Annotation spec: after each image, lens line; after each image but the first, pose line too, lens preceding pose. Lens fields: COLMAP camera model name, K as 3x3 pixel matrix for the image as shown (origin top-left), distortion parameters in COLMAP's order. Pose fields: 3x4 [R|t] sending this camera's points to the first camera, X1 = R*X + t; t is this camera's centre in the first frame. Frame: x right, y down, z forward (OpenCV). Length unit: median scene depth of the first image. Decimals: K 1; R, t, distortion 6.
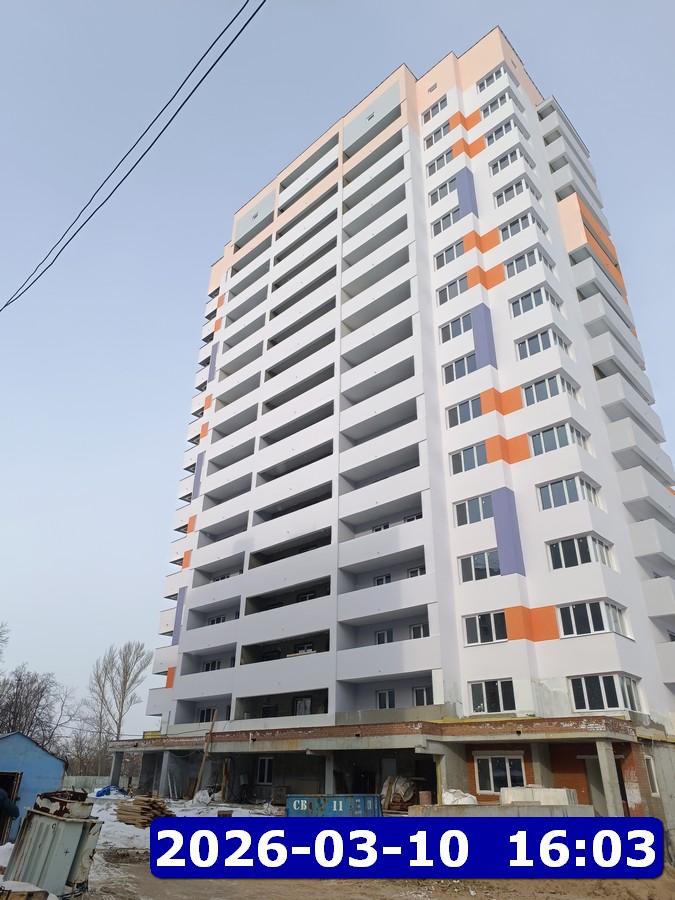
lens RADIAL K [[609.9, 0, 338.3], [0, 609.9, 462.4], [0, 0, 1]] dist [0.012474, -0.001346]
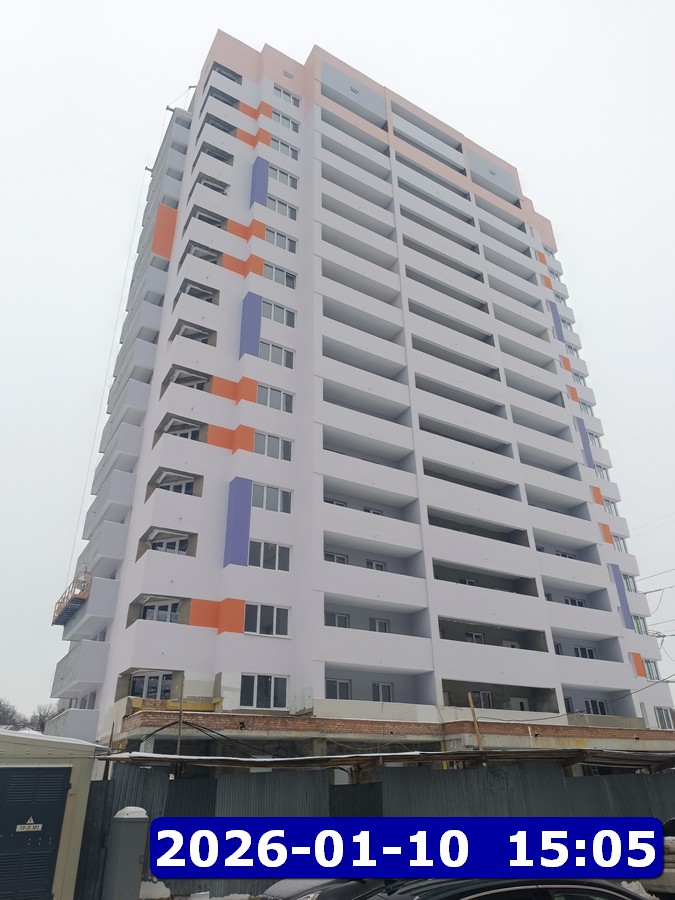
lens RADIAL K [[609.9, 0, 334.1], [0, 609.9, 448.3], [0, 0, 1]] dist [0.012474, -0.001346]
pose [[0.272426, 0.441341, 0.854987, -1.158318], [-0.428628, 0.851221, -0.302822, 0.486733], [-0.861430, -0.283975, 0.421065, 0.980658]]
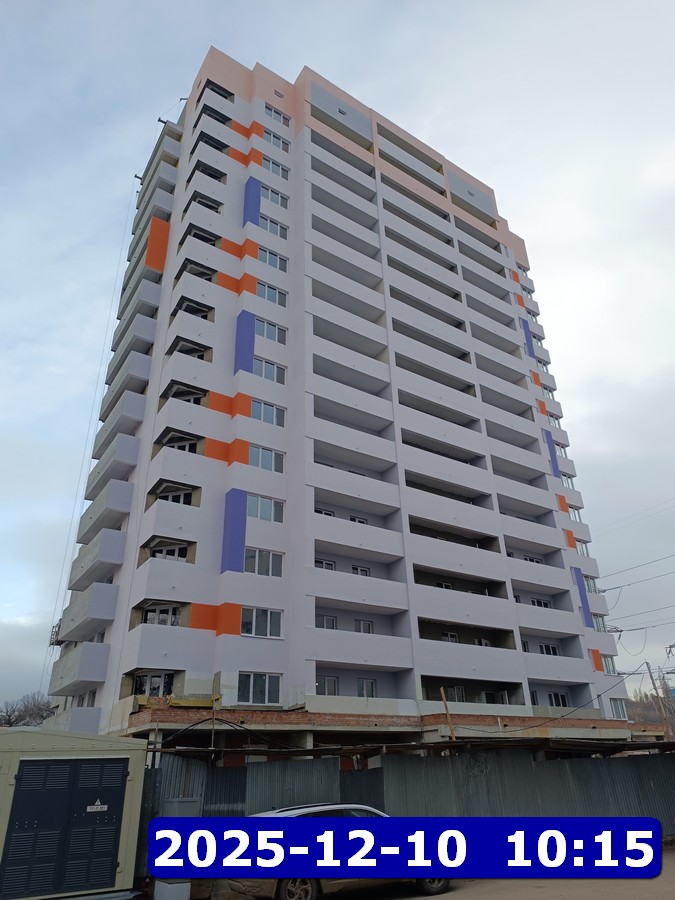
lens RADIAL K [[609.9, 0, 337.3], [0, 609.9, 455.2], [0, 0, 1]] dist [0.012474, -0.001346]
pose [[0.216748, 0.427318, 0.877736, -1.238344], [-0.422757, 0.851516, -0.310157, 0.495555], [-0.879941, -0.303843, 0.365216, 0.994100]]
